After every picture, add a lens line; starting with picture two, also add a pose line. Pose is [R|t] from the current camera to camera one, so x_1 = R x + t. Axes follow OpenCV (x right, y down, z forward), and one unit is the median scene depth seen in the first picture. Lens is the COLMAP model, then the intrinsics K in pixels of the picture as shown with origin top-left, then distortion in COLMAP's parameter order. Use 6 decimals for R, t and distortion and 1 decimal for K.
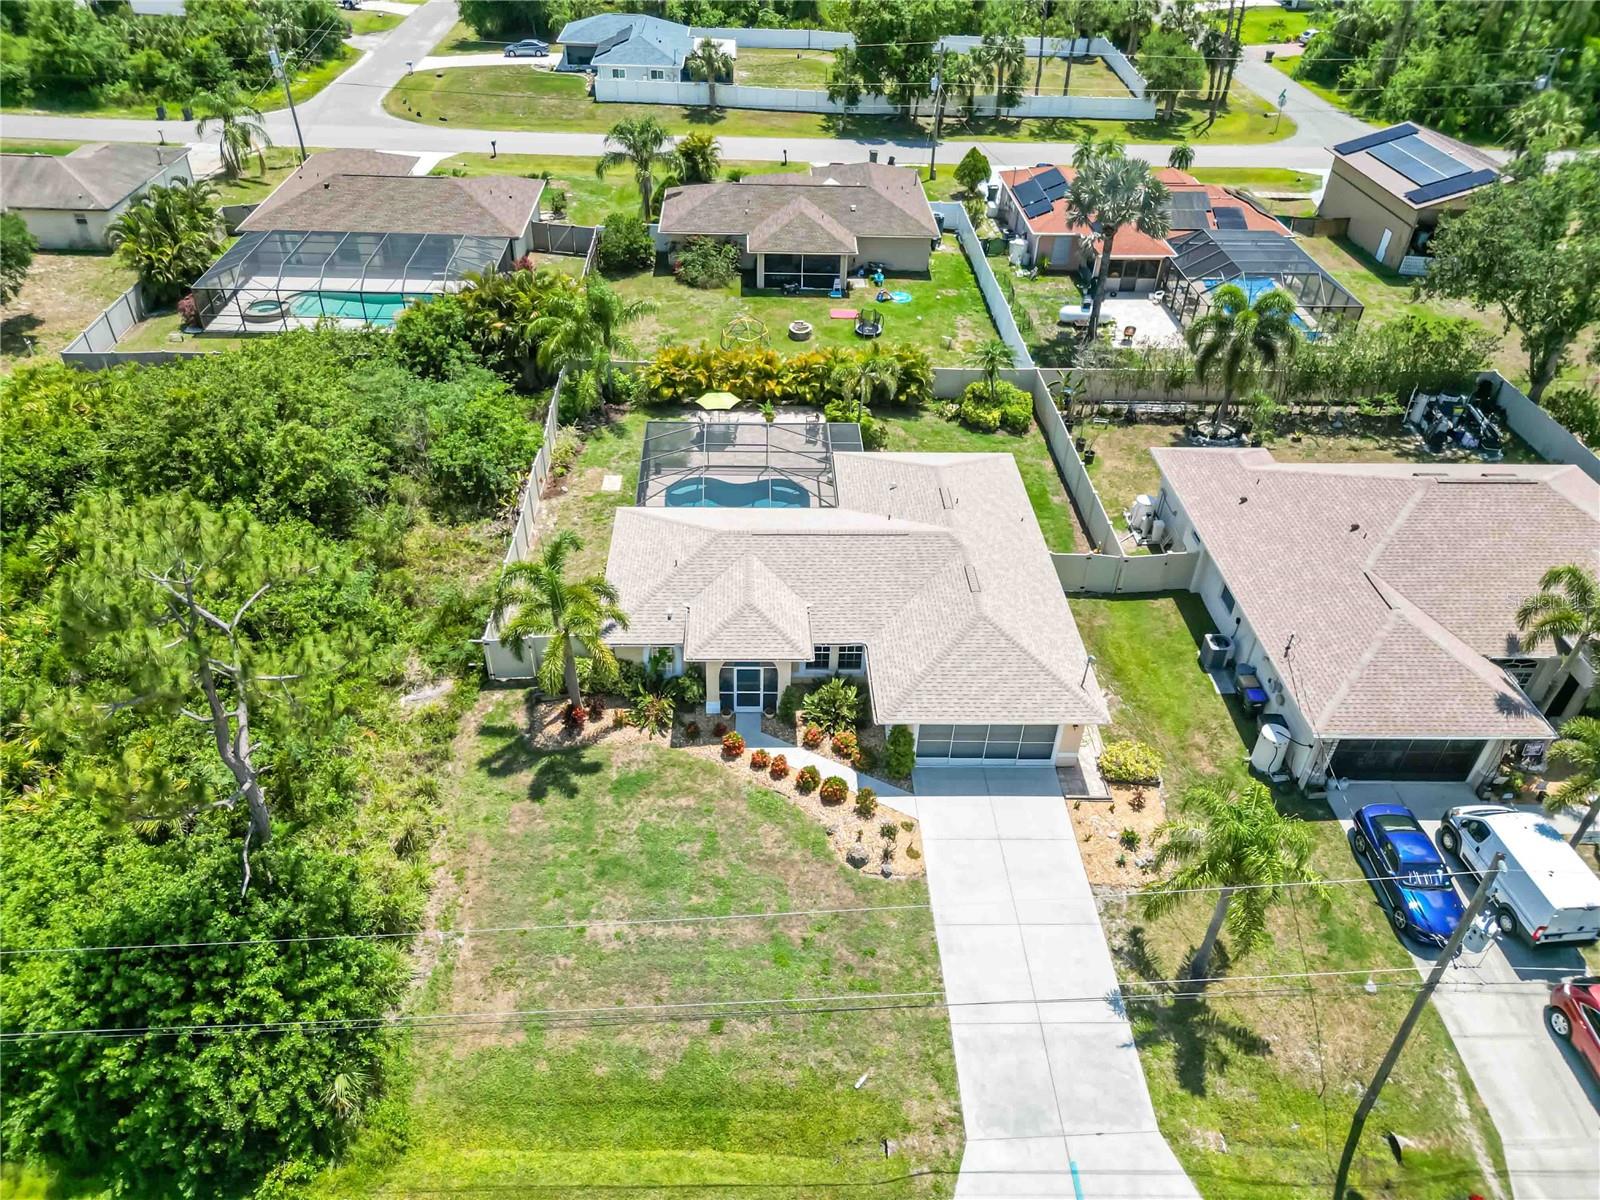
lens RADIAL K [[1125.7, 0, 795.1], [0, 1125.7, 596.1], [0, 0, 1]] dist [0.053732, -0.048034]
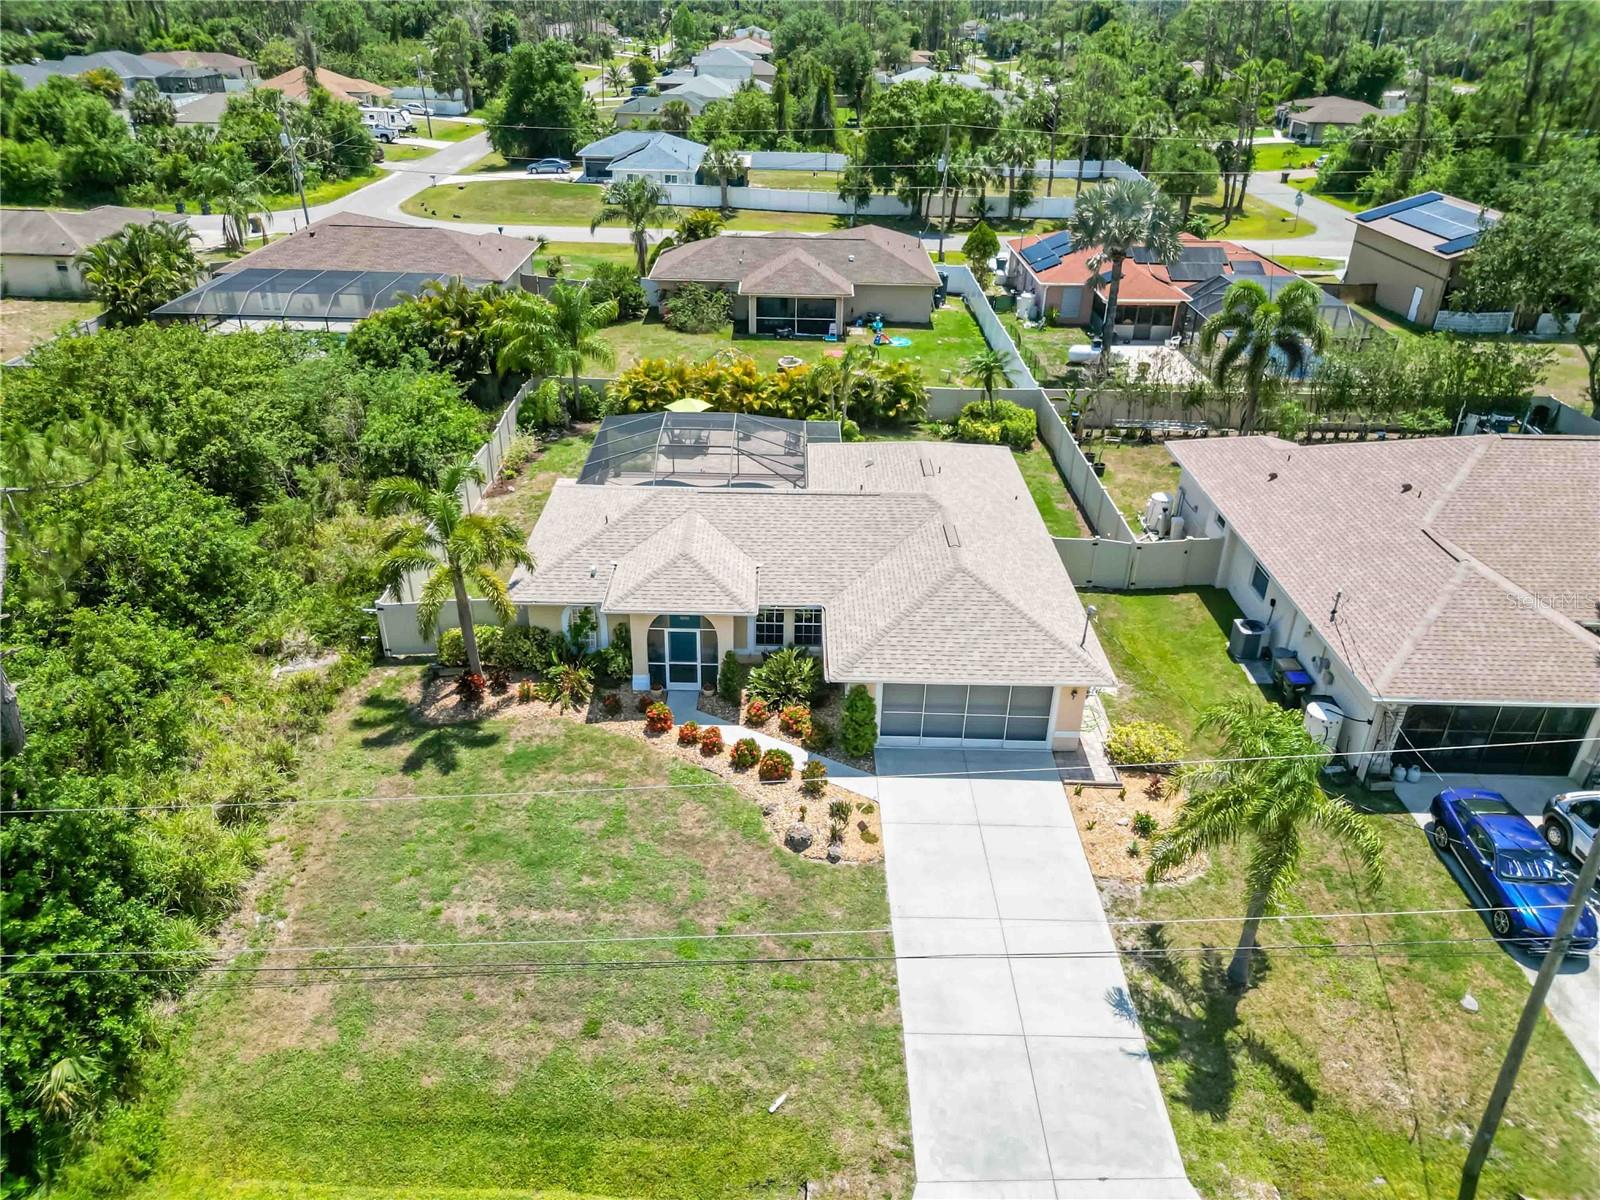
lens RADIAL K [[1125.7, 0, 795.1], [0, 1125.7, 596.1], [0, 0, 1]] dist [0.053732, -0.048034]
pose [[0.999415, 0.008030, -0.033234, 0.066001], [-0.012991, 0.988313, -0.151886, 0.154780], [0.031626, 0.152229, 0.987839, 0.160065]]
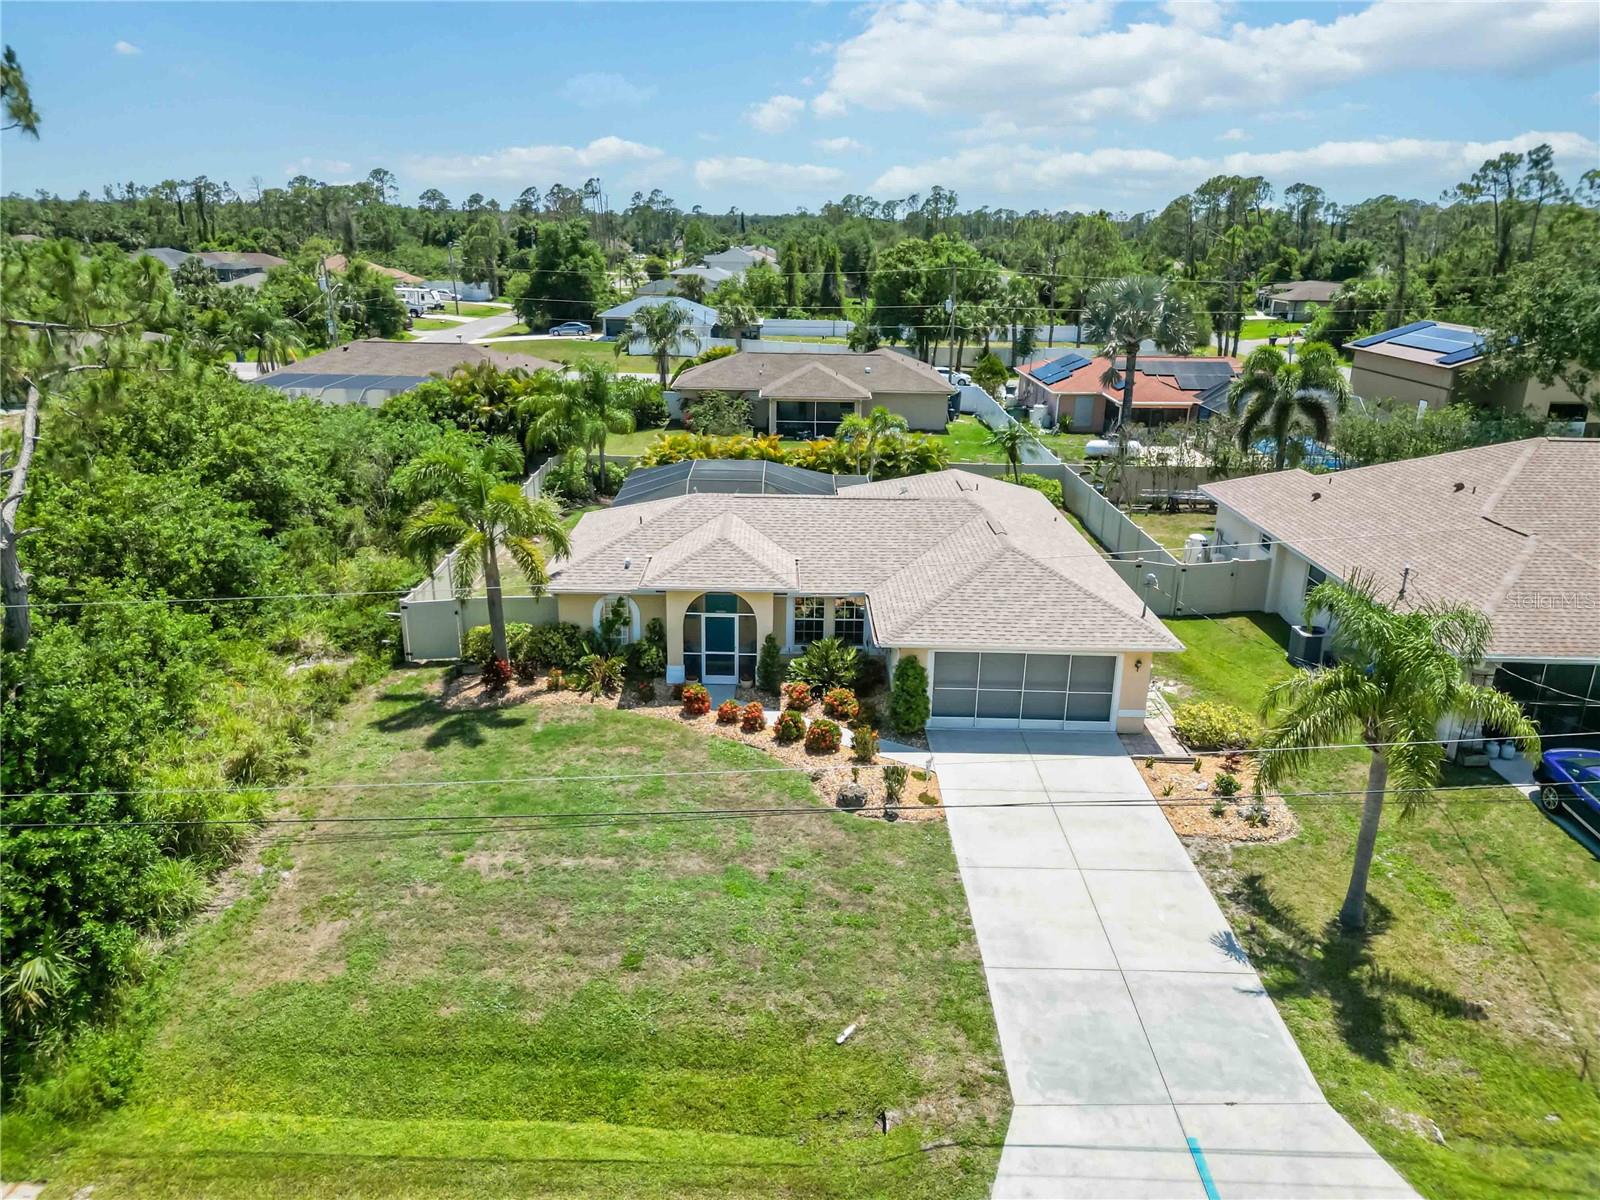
lens RADIAL K [[1124.0, 0, 795.1], [0, 1124.0, 597.7], [0, 0, 1]] dist [0.064295, -0.064664]
pose [[0.999412, -0.000586, -0.034292, 0.037125], [-0.010529, 0.946331, -0.323028, 0.290790], [0.032641, 0.323199, 0.945768, 0.224761]]
